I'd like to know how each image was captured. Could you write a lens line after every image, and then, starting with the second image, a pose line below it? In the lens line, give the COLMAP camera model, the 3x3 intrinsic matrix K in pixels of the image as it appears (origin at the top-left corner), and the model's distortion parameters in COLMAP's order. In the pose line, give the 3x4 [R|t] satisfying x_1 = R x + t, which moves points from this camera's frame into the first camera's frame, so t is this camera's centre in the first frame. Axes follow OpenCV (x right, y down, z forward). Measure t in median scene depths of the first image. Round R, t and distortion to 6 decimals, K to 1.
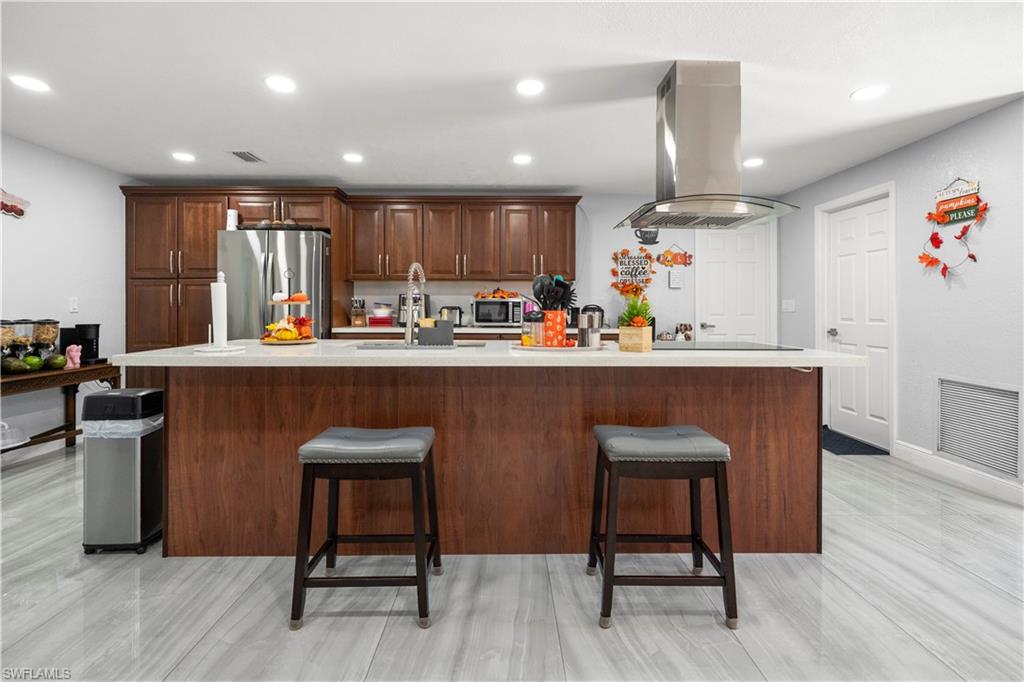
lens RADIAL K [[465.6, 0, 514.0], [0, 465.6, 307.1], [0, 0, 1]] dist [-0.004965, 0.000326]
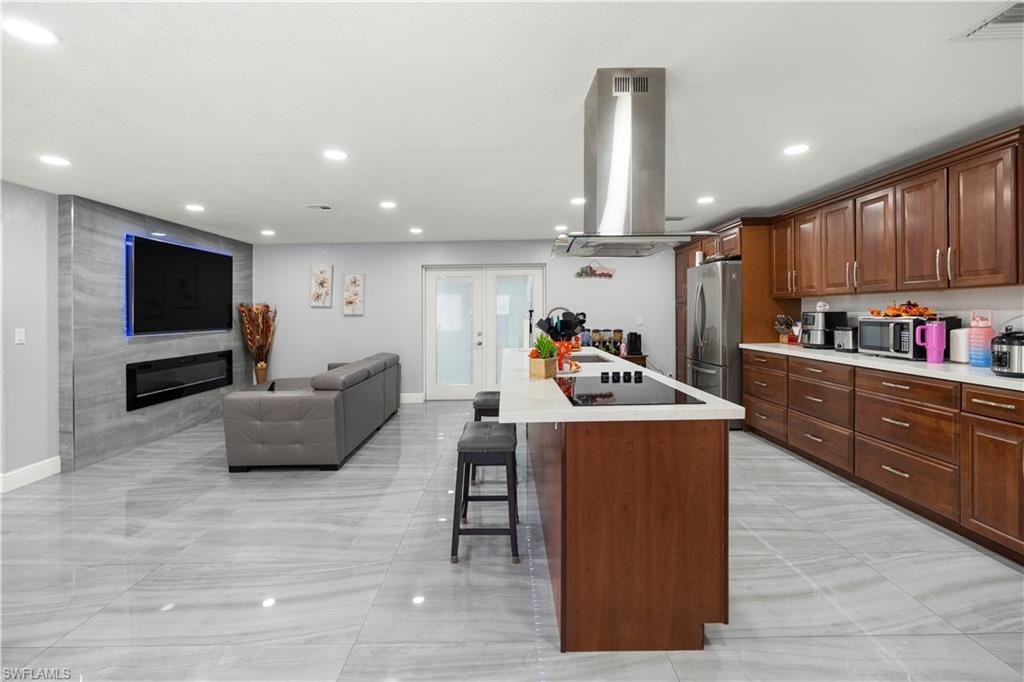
lens RADIAL K [[465.6, 0, 507.8], [0, 465.6, 304.6], [0, 0, 1]] dist [-0.004965, 0.000326]
pose [[-0.022867, -0.017016, -0.999594, 0.934218], [0.021876, 0.999607, -0.017516, -0.051869], [0.999499, -0.022267, -0.022486, 0.577151]]
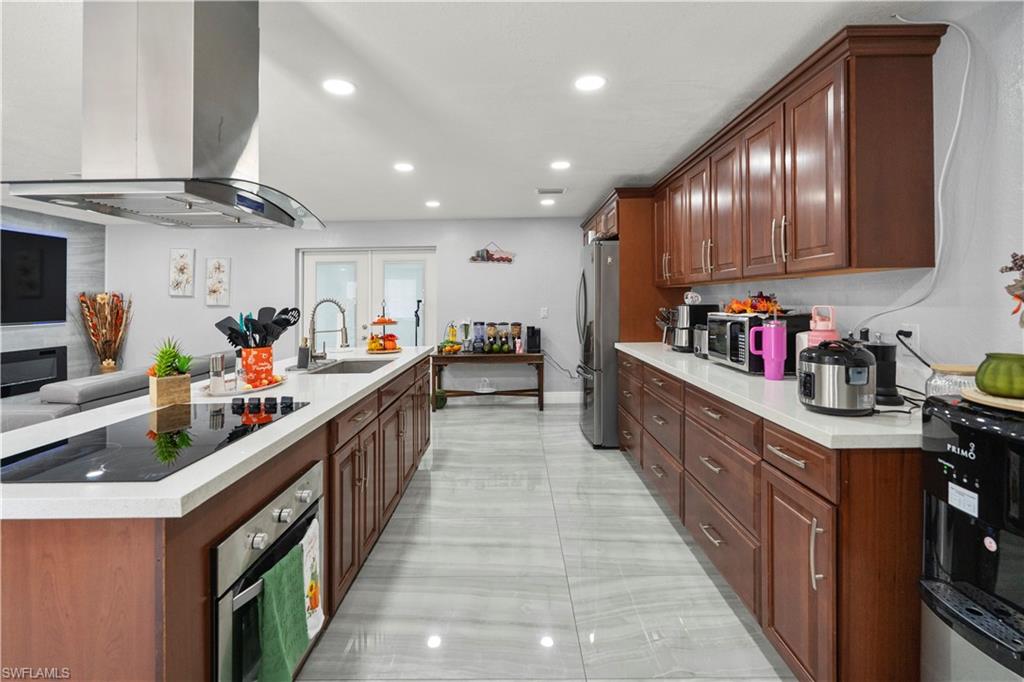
lens RADIAL K [[465.6, 0, 516.9], [0, 465.6, 292.7], [0, 0, 1]] dist [-0.004965, 0.000326]
pose [[-0.037374, -0.015944, -0.999174, 0.666134], [0.021200, 0.999635, -0.016745, -0.051856], [0.999076, -0.021808, -0.037022, 1.054671]]
